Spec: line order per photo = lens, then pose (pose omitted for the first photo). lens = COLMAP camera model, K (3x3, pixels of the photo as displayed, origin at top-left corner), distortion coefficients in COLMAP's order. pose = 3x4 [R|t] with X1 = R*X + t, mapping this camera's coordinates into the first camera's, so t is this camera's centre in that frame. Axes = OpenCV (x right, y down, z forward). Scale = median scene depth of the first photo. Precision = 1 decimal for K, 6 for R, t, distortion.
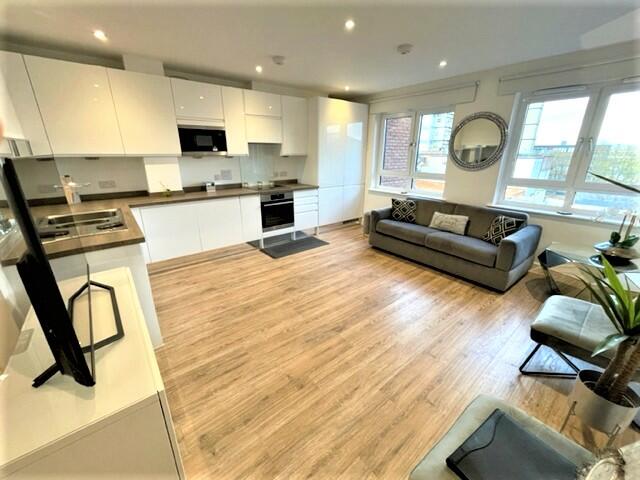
lens RADIAL K [[258.5, 0, 320.2], [0, 258.5, 239.8], [0, 0, 1]] dist [-0.001054, -0.000384]
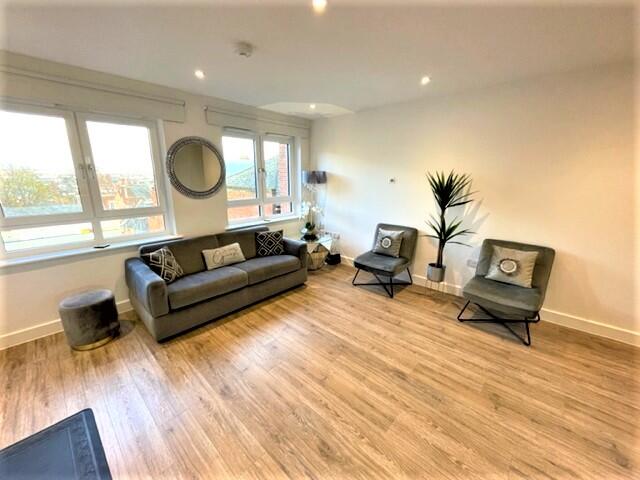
lens RADIAL K [[258.5, 0, 321.2], [0, 258.5, 237.7], [0, 0, 1]] dist [-0.001054, -0.000384]
pose [[-0.147186, -0.240007, 0.959548, -0.411627], [0.311233, 0.909598, 0.275253, -0.273838], [-0.938866, 0.339157, -0.059182, 0.740343]]
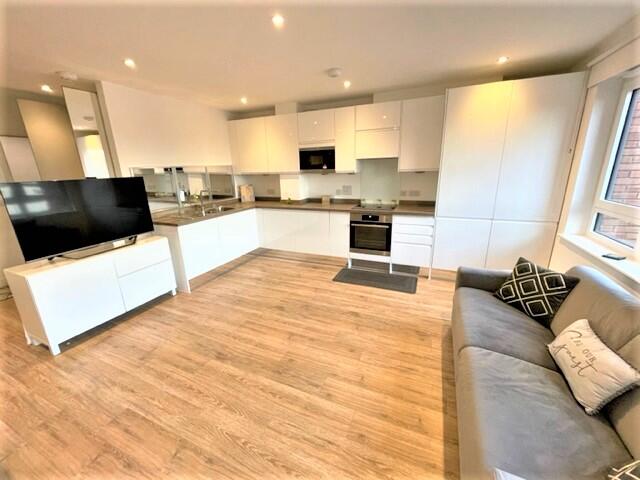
lens RADIAL K [[258.5, 0, 318.3], [0, 258.5, 240.0], [0, 0, 1]] dist [-0.001054, -0.000384]
pose [[0.450140, 0.228376, -0.863261, 0.616284], [-0.261140, 0.958146, 0.117309, -0.175307], [0.853920, 0.172627, 0.490938, 0.491600]]
